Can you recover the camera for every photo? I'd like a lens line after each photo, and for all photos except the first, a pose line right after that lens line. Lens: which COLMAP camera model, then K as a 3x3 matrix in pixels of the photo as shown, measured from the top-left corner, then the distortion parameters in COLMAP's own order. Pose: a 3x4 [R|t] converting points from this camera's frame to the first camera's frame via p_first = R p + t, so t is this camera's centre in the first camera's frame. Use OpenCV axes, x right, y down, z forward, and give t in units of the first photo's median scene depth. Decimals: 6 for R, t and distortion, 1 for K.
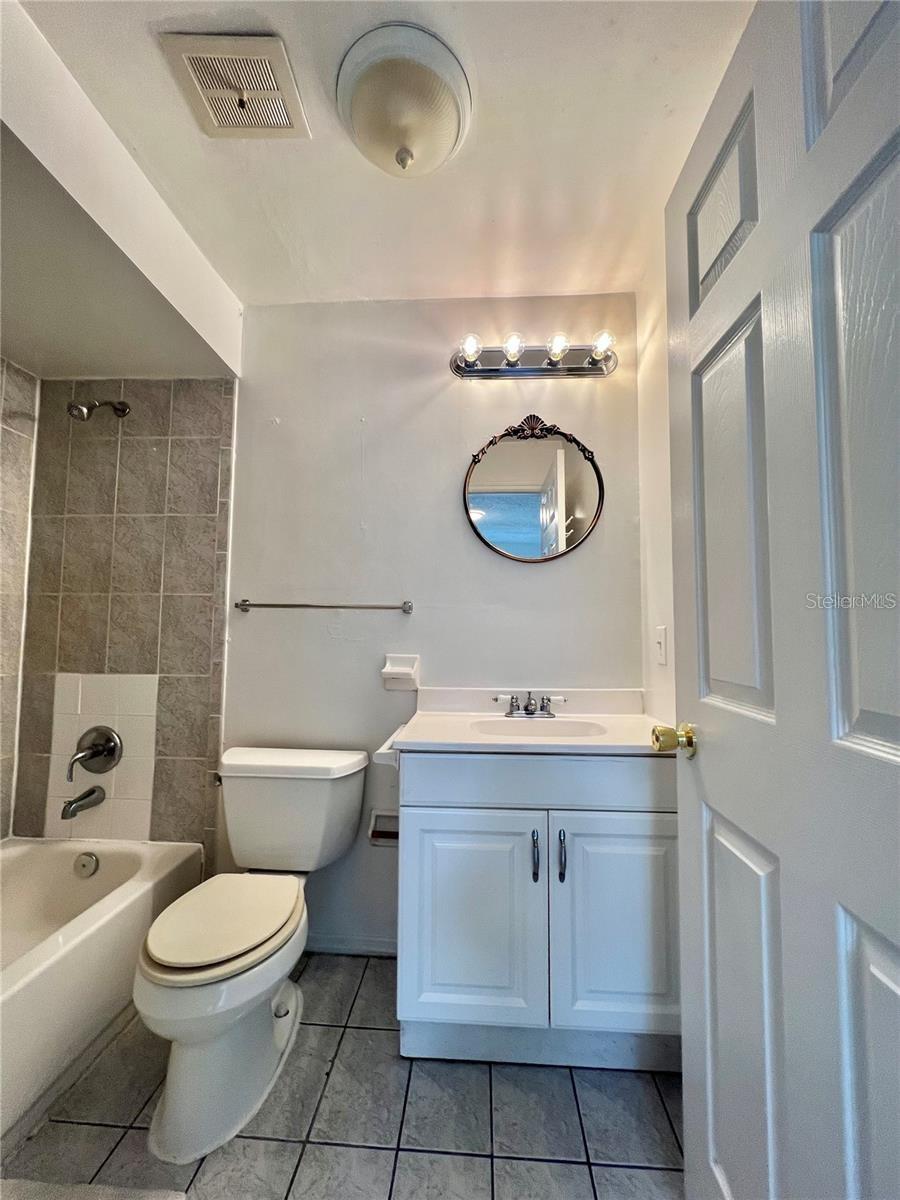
lens RADIAL K [[485.6, 0, 450.0], [0, 485.6, 600.0], [0, 0, 1]] dist [-0.000068, 0.000446]
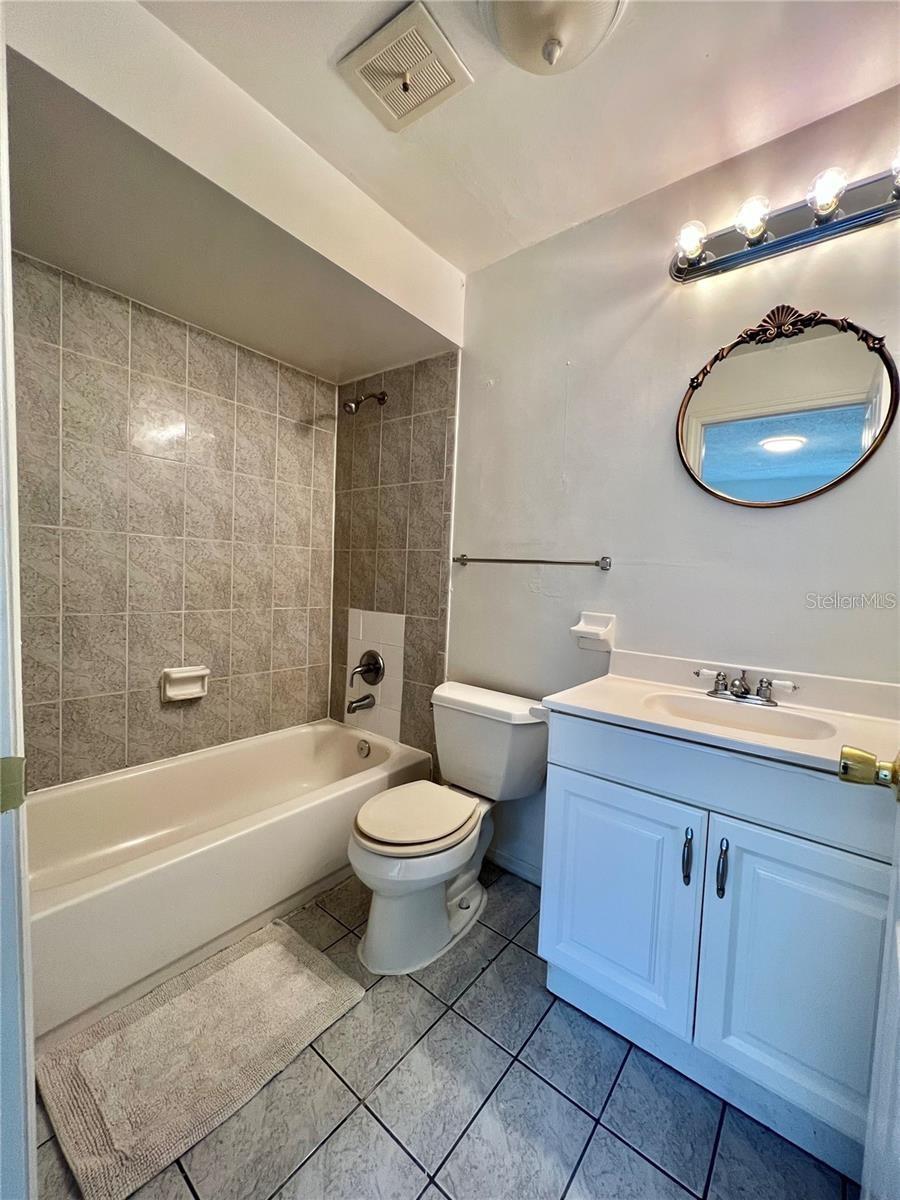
lens RADIAL K [[484.3, 0, 450.0], [0, 484.3, 600.0], [0, 0, 1]] dist [0.000435, 0.000652]
pose [[0.815436, 0.056279, -0.576105, 0.208474], [0.004646, 0.994594, 0.103737, -0.012880], [0.578829, -0.087267, 0.810766, 0.066604]]
